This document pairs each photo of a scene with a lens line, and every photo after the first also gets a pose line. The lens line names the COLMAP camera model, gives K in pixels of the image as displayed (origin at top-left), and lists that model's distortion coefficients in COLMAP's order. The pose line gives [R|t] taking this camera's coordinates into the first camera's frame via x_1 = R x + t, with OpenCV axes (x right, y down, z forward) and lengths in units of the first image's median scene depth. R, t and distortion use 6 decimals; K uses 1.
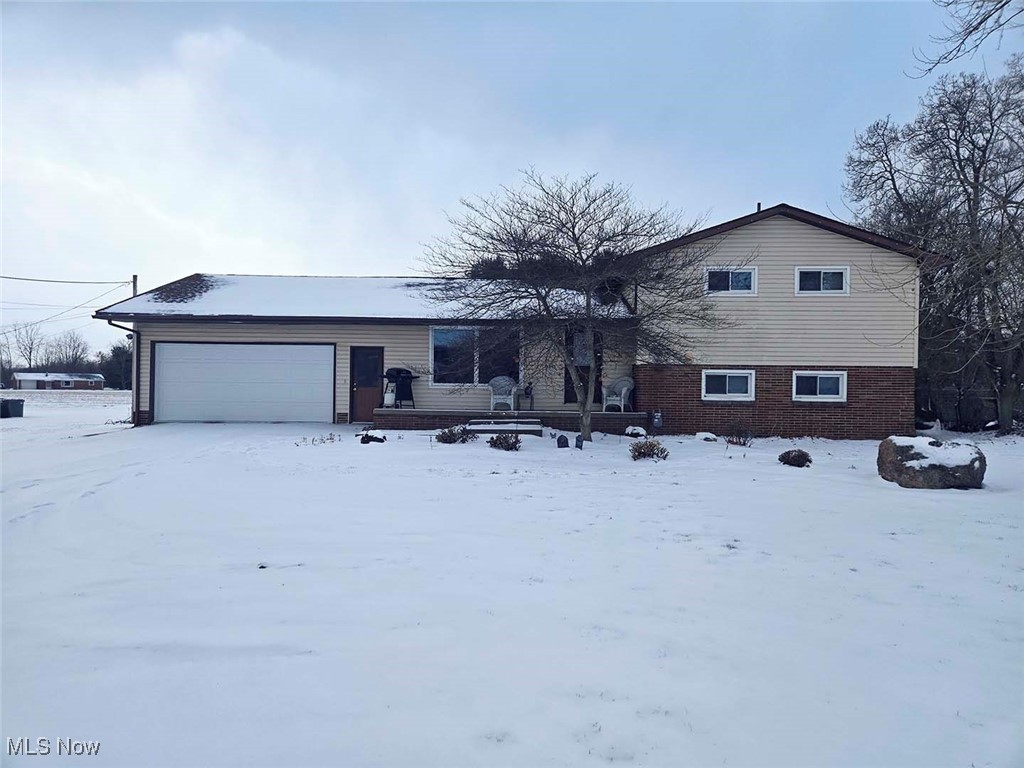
lens RADIAL K [[688.3, 0, 516.5], [0, 688.3, 388.3], [0, 0, 1]] dist [-0.003527, -0.001015]
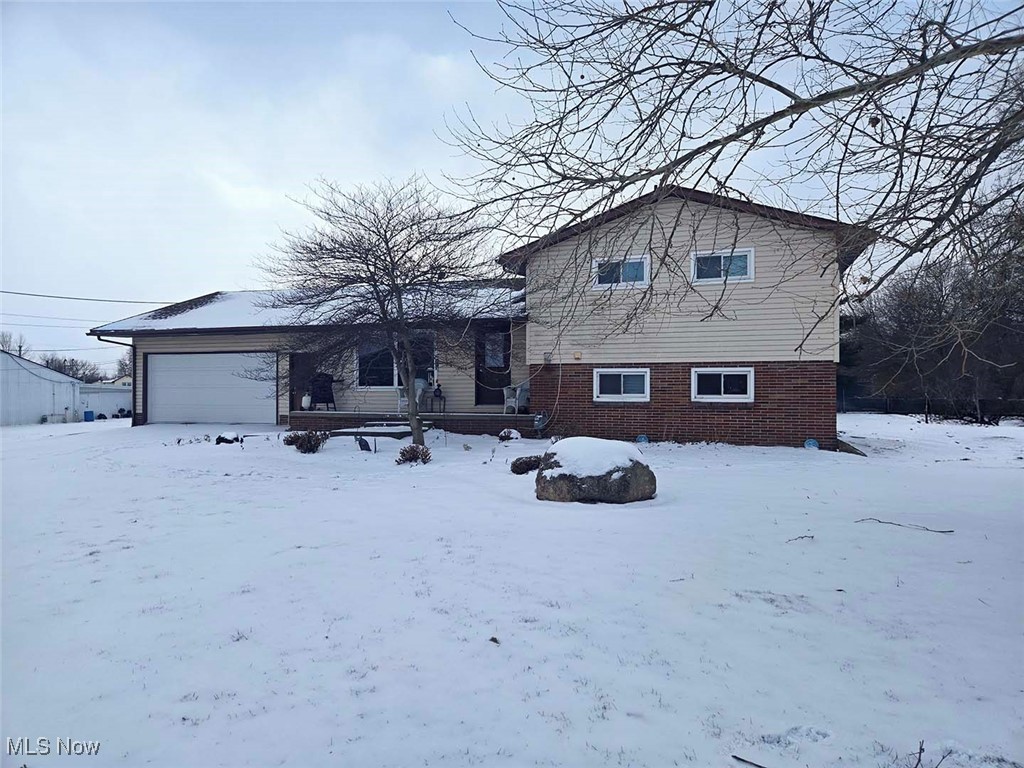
lens RADIAL K [[688.3, 0, 515.1], [0, 688.3, 381.4], [0, 0, 1]] dist [-0.003527, -0.001015]
pose [[0.959645, -0.014524, -0.280837, 0.429897], [0.010894, 0.999836, -0.014482, 0.002482], [0.281002, 0.010838, 0.959646, 0.073665]]
